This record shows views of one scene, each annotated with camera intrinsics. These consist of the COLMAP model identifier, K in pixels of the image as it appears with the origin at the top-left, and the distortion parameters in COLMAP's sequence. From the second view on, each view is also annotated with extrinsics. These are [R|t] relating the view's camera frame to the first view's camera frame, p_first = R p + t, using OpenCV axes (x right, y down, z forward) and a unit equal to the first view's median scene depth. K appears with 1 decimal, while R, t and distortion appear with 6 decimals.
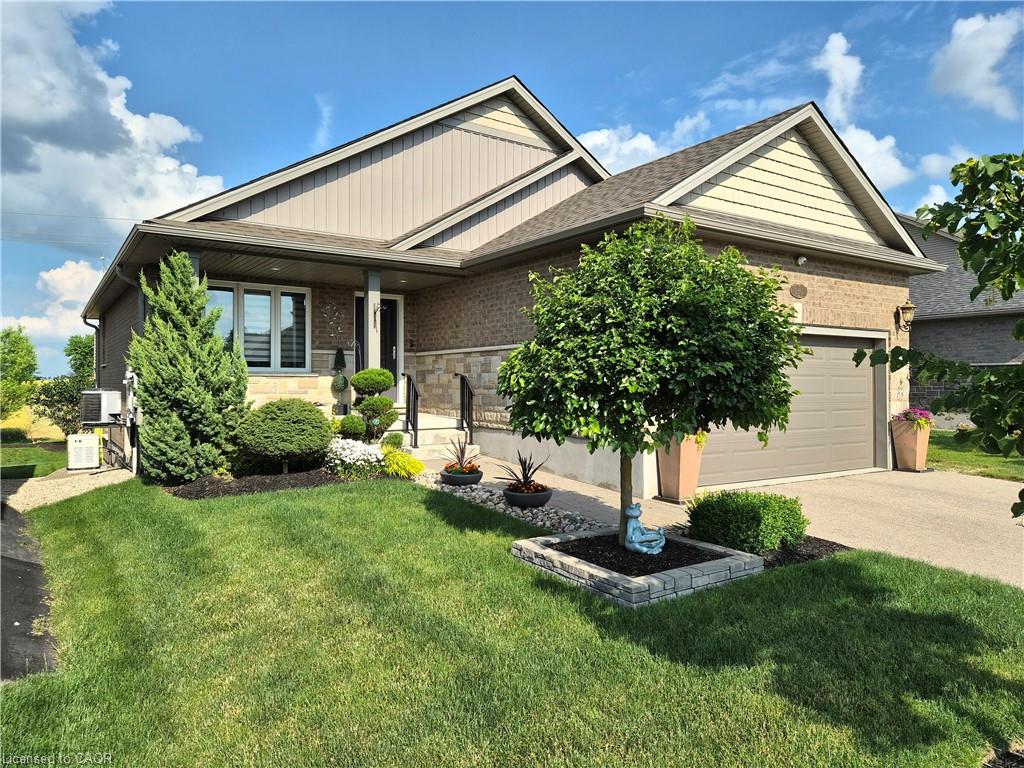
lens RADIAL K [[683.7, 0, 512.0], [0, 683.7, 384.0], [0, 0, 1]] dist [0.056577, -0.078412]
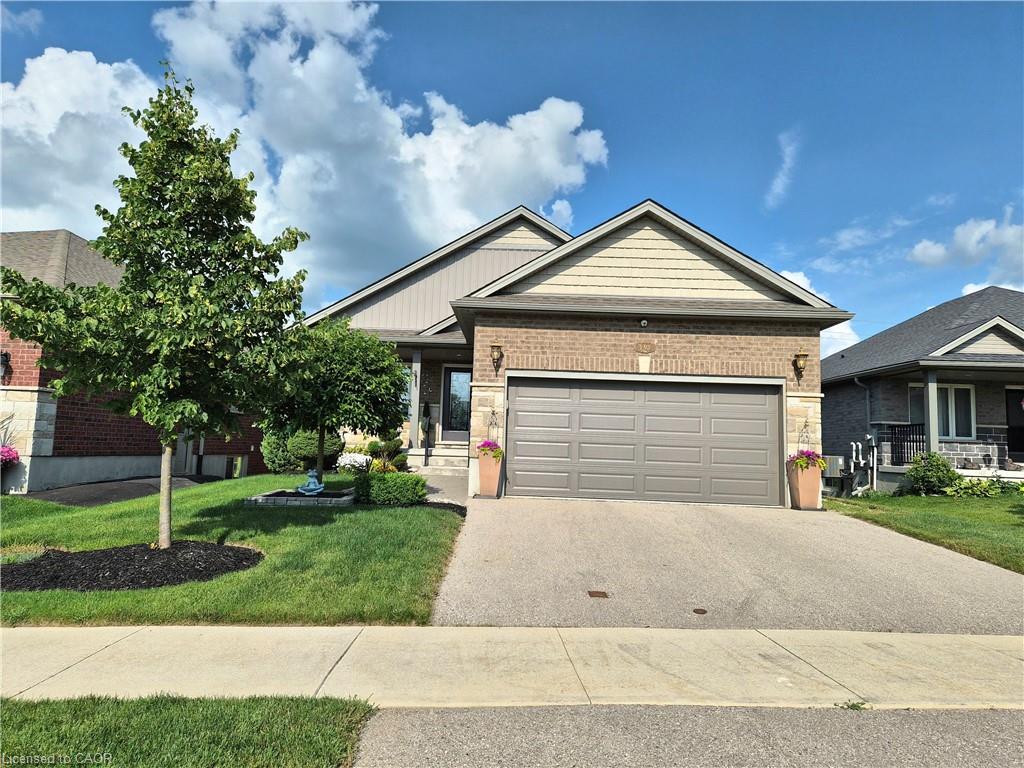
lens RADIAL K [[683.7, 0, 512.0], [0, 683.7, 384.0], [0, 0, 1]] dist [0.056577, -0.078412]
pose [[0.838803, -0.031423, -0.543527, 0.802155], [-0.031493, 0.993861, -0.106060, 0.063158], [0.543523, 0.106080, 0.832664, -0.134864]]
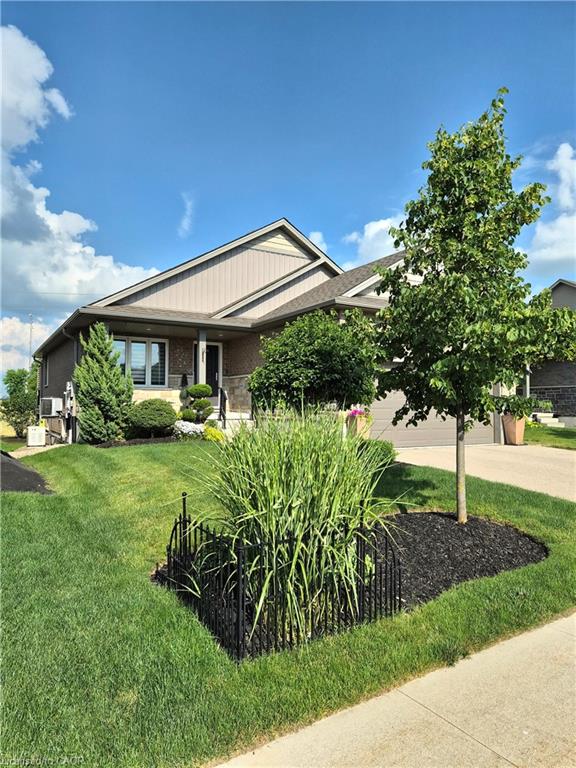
lens RADIAL K [[512.8, 0, 288.0], [0, 512.8, 384.0], [0, 0, 1]] dist [0.056577, -0.078412]
pose [[0.997845, -0.000859, -0.065606, 0.108415], [-0.001832, 0.999160, -0.040950, 0.029870], [0.065586, 0.040982, 0.997005, -0.314820]]
